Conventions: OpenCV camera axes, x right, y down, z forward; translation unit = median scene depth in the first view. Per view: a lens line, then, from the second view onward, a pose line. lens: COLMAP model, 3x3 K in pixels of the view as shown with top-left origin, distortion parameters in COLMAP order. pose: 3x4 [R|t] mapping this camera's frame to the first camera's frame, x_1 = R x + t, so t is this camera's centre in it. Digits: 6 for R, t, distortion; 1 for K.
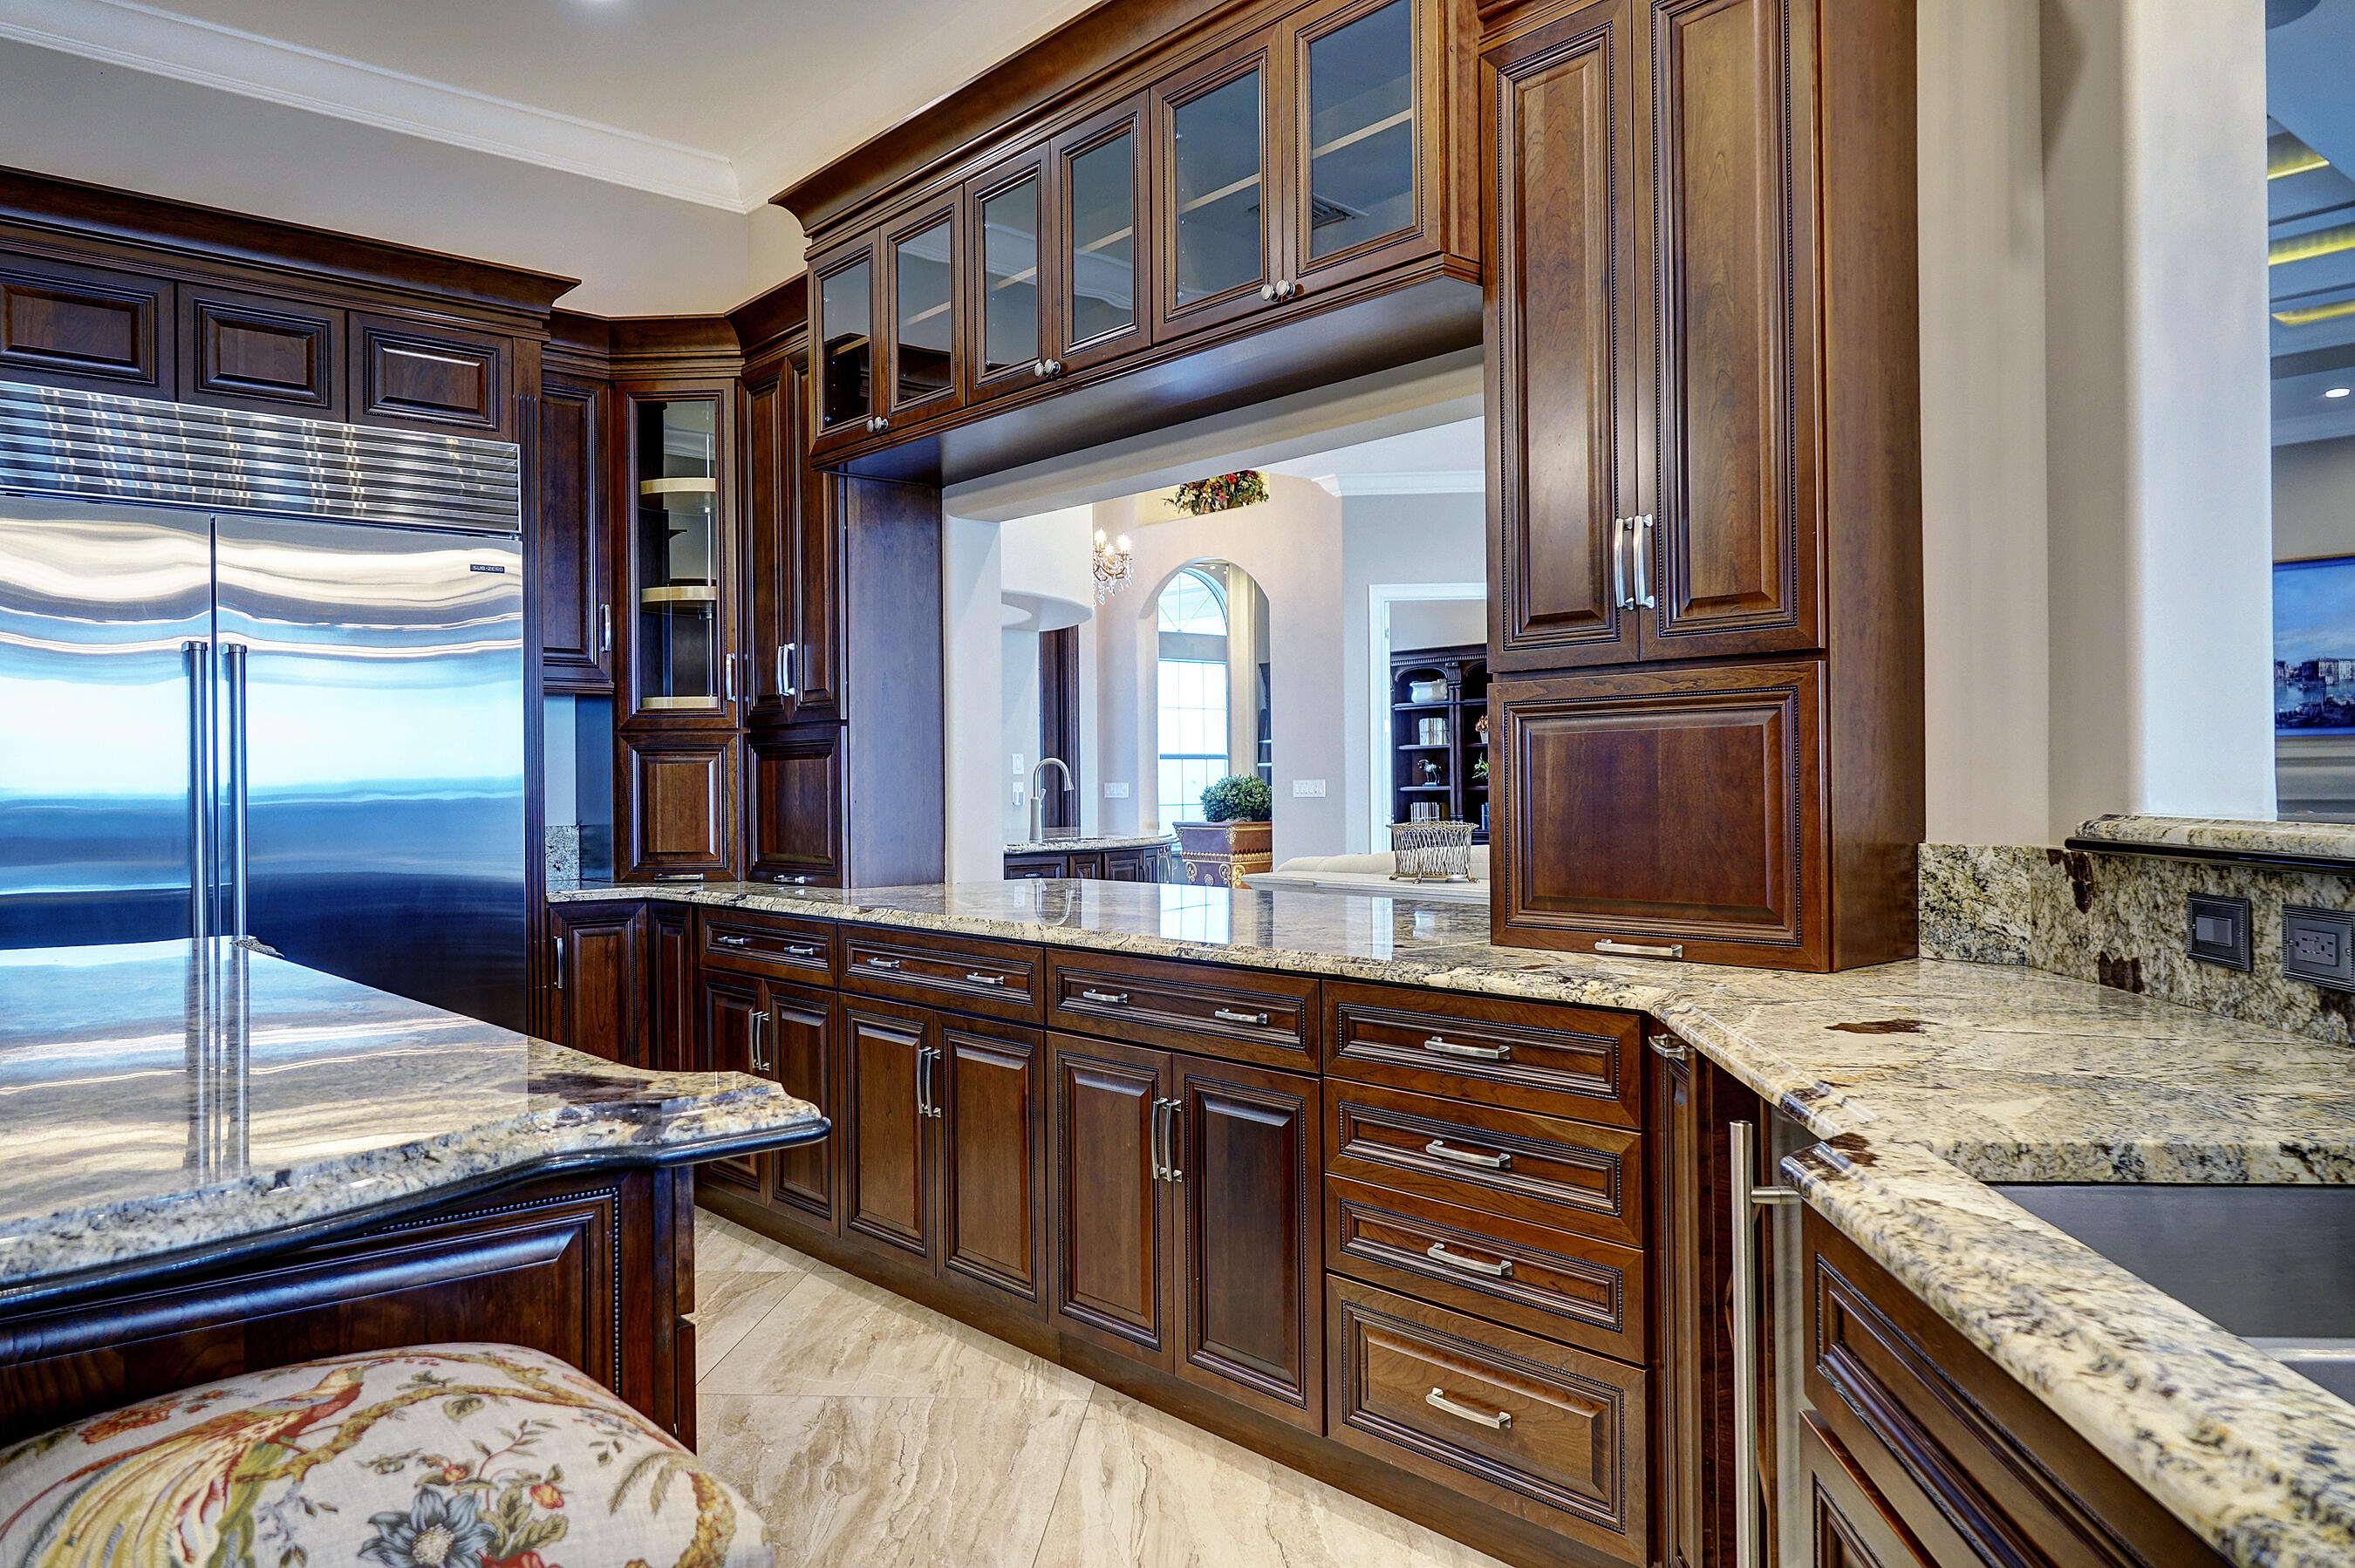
lens RADIAL K [[1643.3, 0, 1180.3], [0, 1643.3, 779.7], [0, 0, 1]] dist [0.002842, 0.000665]
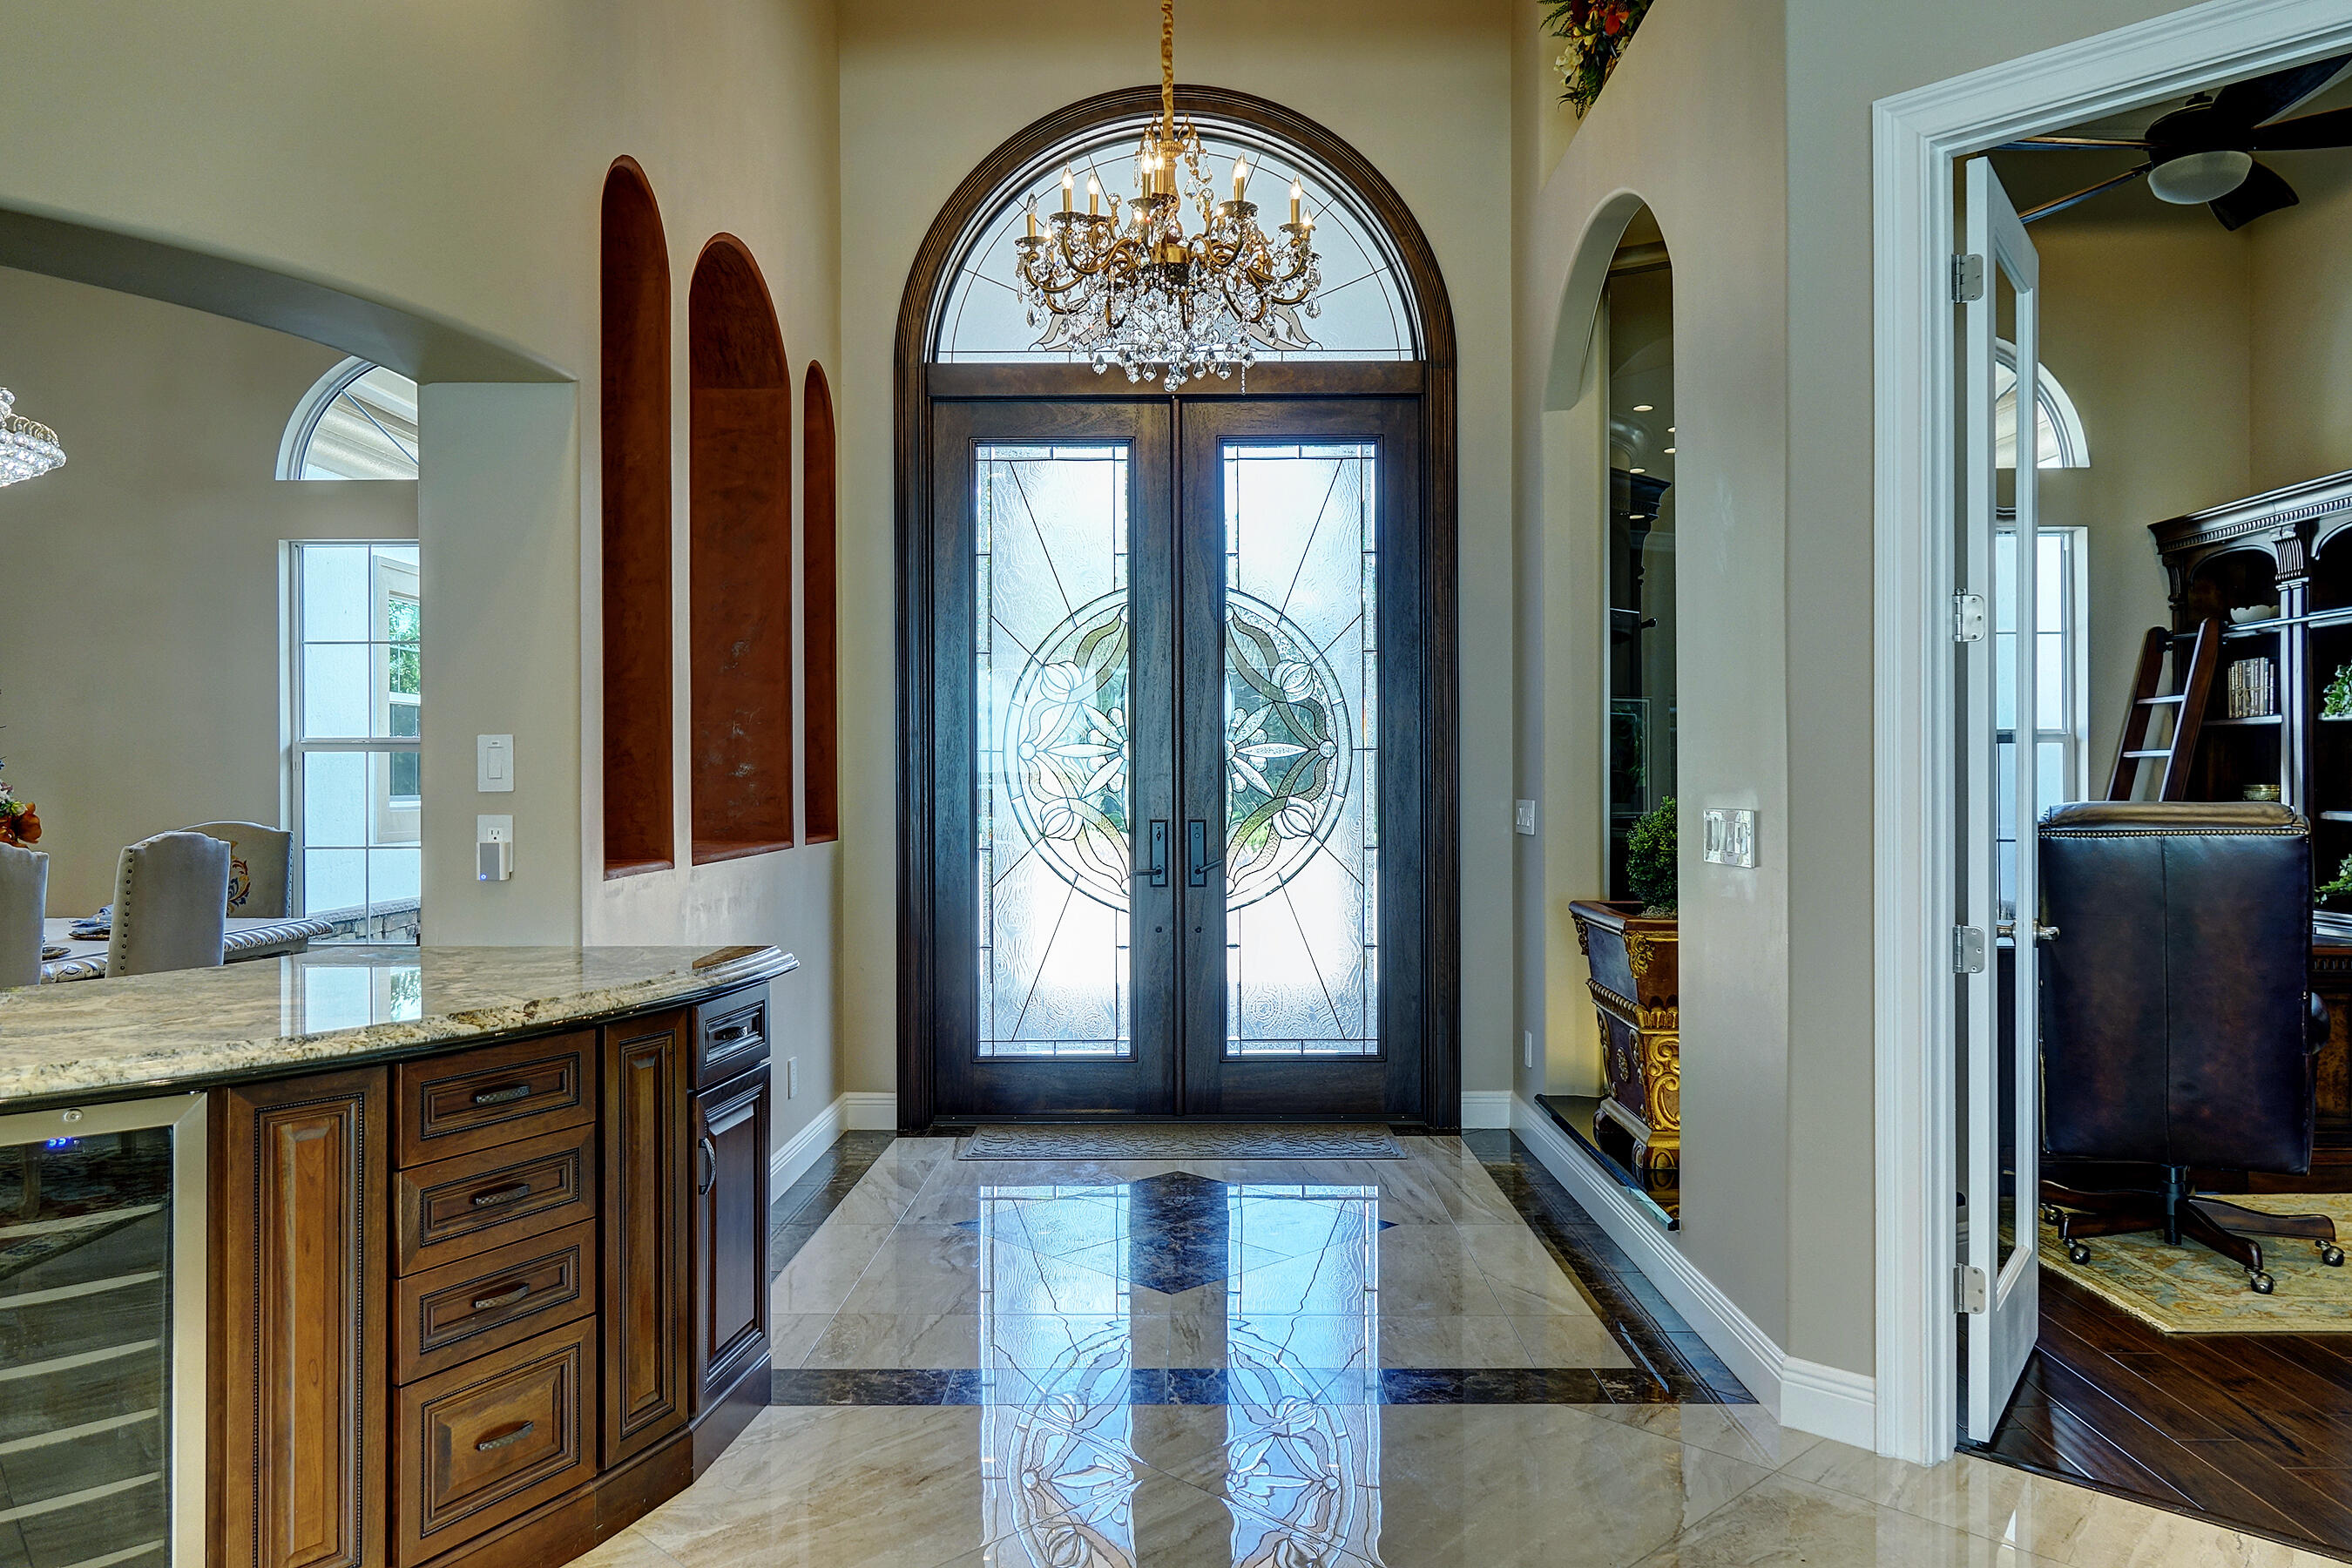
lens RADIAL K [[1641.3, 0, 1178.8], [0, 1641.3, 779.7], [0, 0, 1]] dist [0.002842, 0.000665]
pose [[0.750997, 0.006064, -0.660278, 0.864795], [-0.001301, 0.999969, 0.007704, -0.030404], [0.660304, -0.004927, 0.750982, 2.953103]]
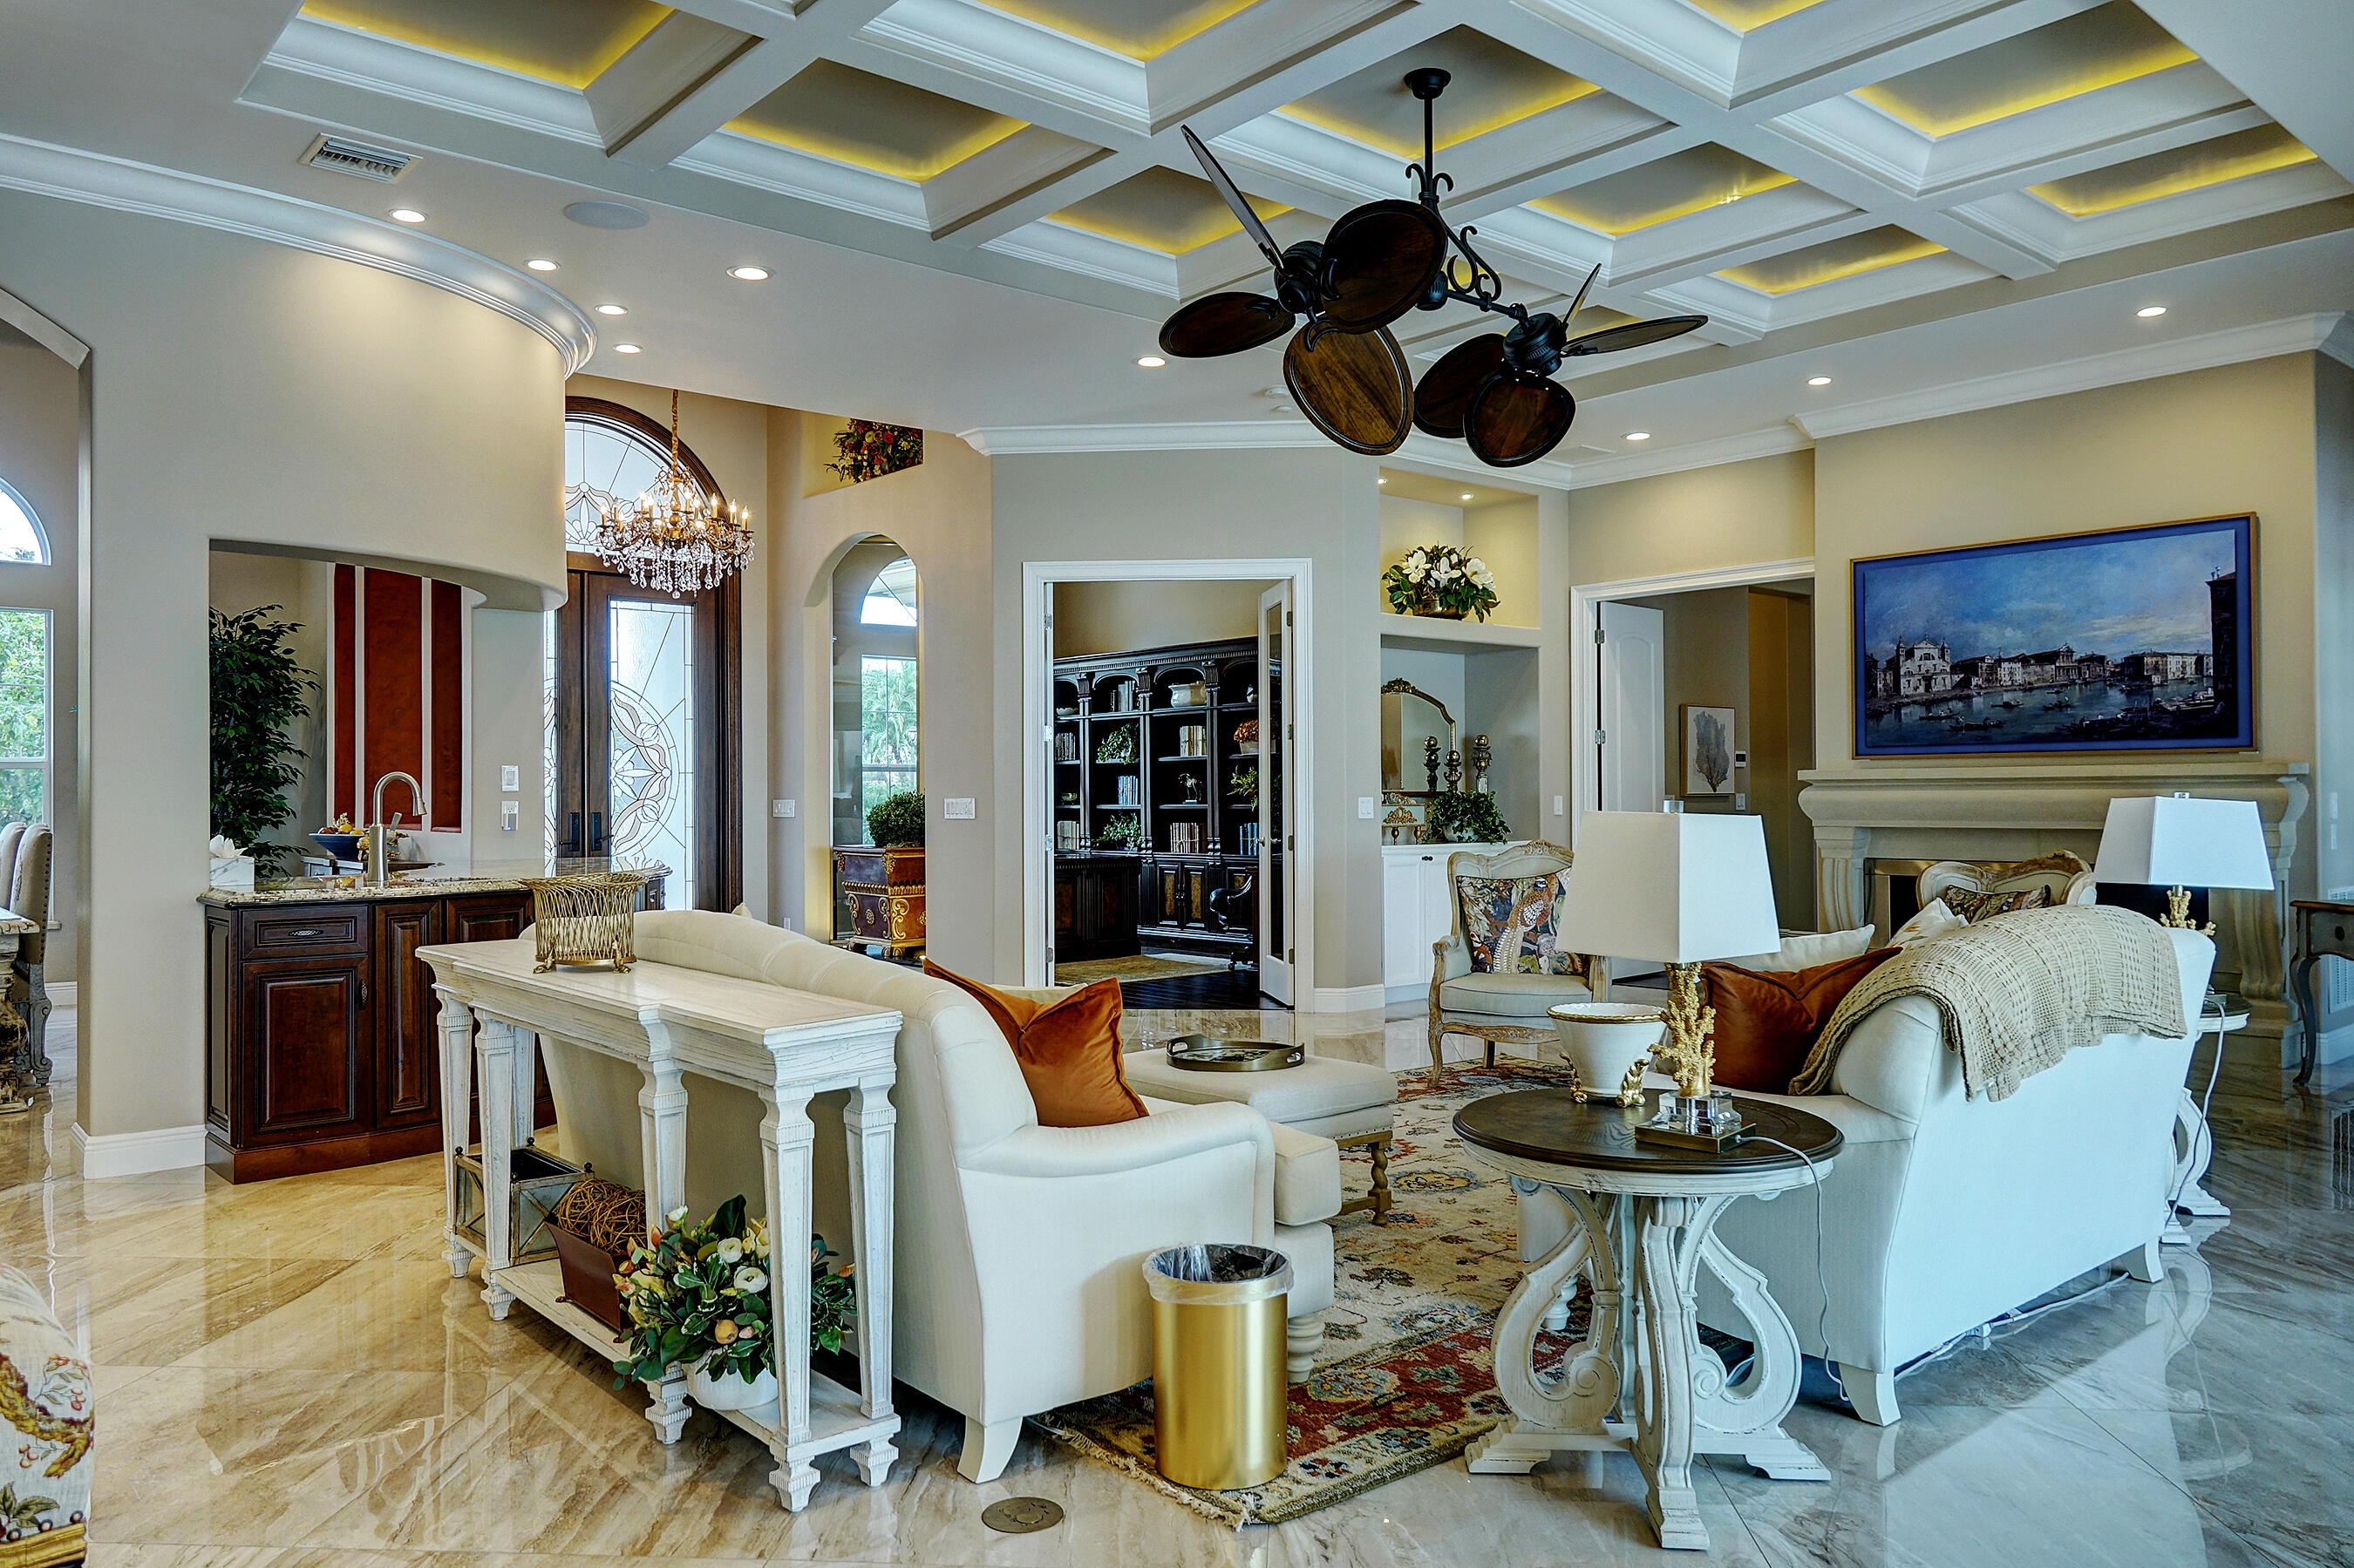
lens RADIAL K [[1642.5, 0, 1179.8], [0, 1642.5, 779.7], [0, 0, 1]] dist [0.002842, 0.000665]
pose [[0.999991, 0.004172, -0.001178, 0.804454], [-0.004180, 0.999969, -0.006713, -0.016499], [0.001150, 0.006718, 0.999977, 0.723953]]
